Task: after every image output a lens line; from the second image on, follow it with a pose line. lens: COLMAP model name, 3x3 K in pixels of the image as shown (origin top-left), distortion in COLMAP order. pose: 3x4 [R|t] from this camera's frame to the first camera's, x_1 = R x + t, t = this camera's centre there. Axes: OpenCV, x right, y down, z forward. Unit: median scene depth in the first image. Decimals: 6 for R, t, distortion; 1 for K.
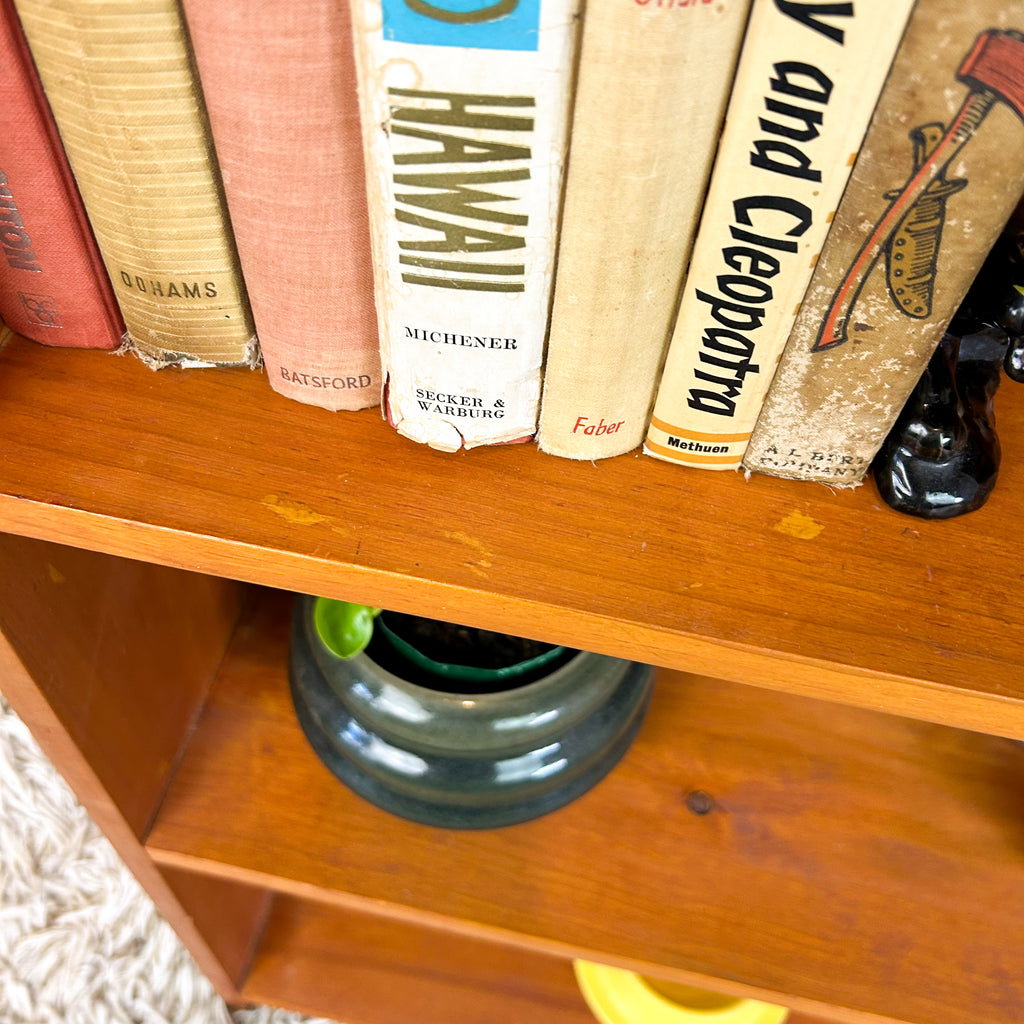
lens RADIAL K [[1067.8, 0, 512.0], [0, 1067.8, 512.0], [0, 0, 1]] dist [0.053778, -0.106184]
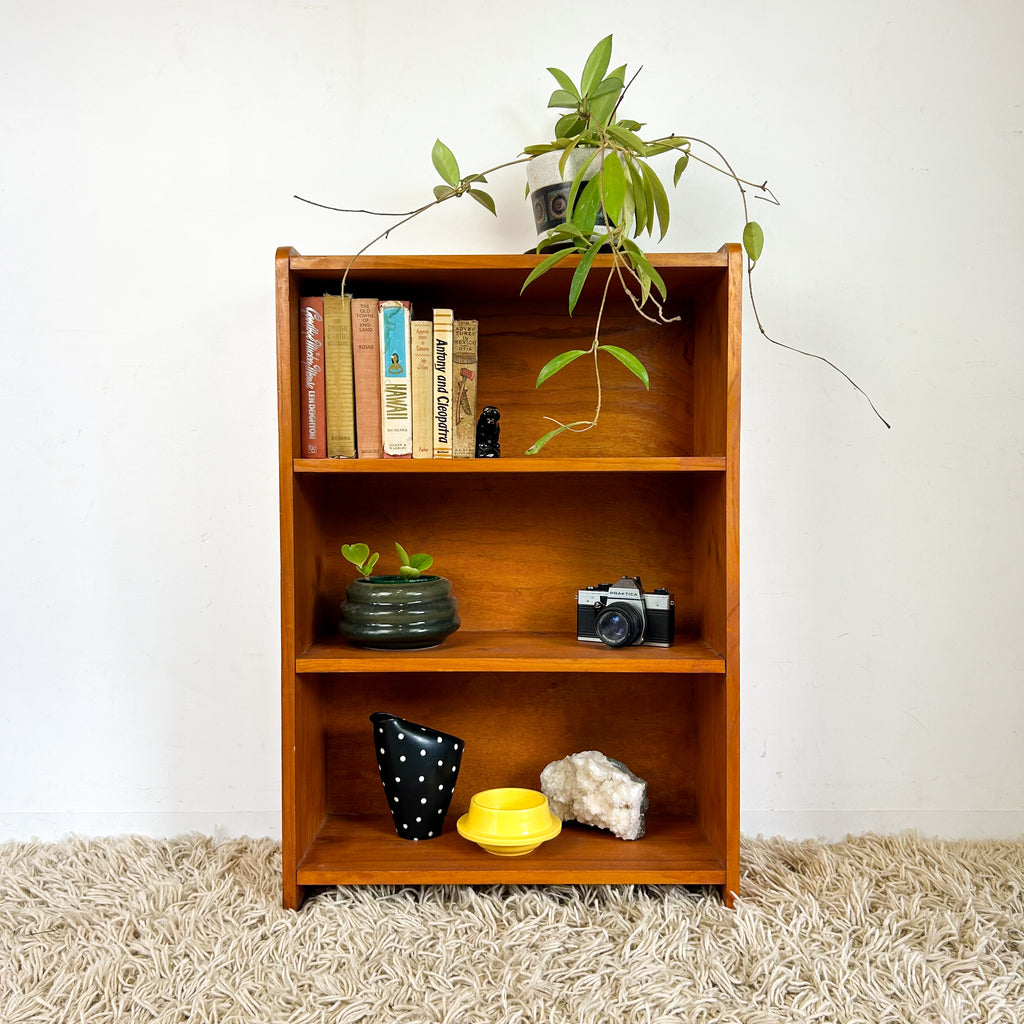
lens RADIAL K [[1067.8, 0, 512.0], [0, 1067.8, 512.0], [0, 0, 1]] dist [0.053778, -0.106184]
pose [[0.981924, -0.069030, 0.176239, -0.516657], [0.178728, 0.644650, -0.743292, 4.801429], [-0.062303, 0.761355, 0.645335, -2.583099]]
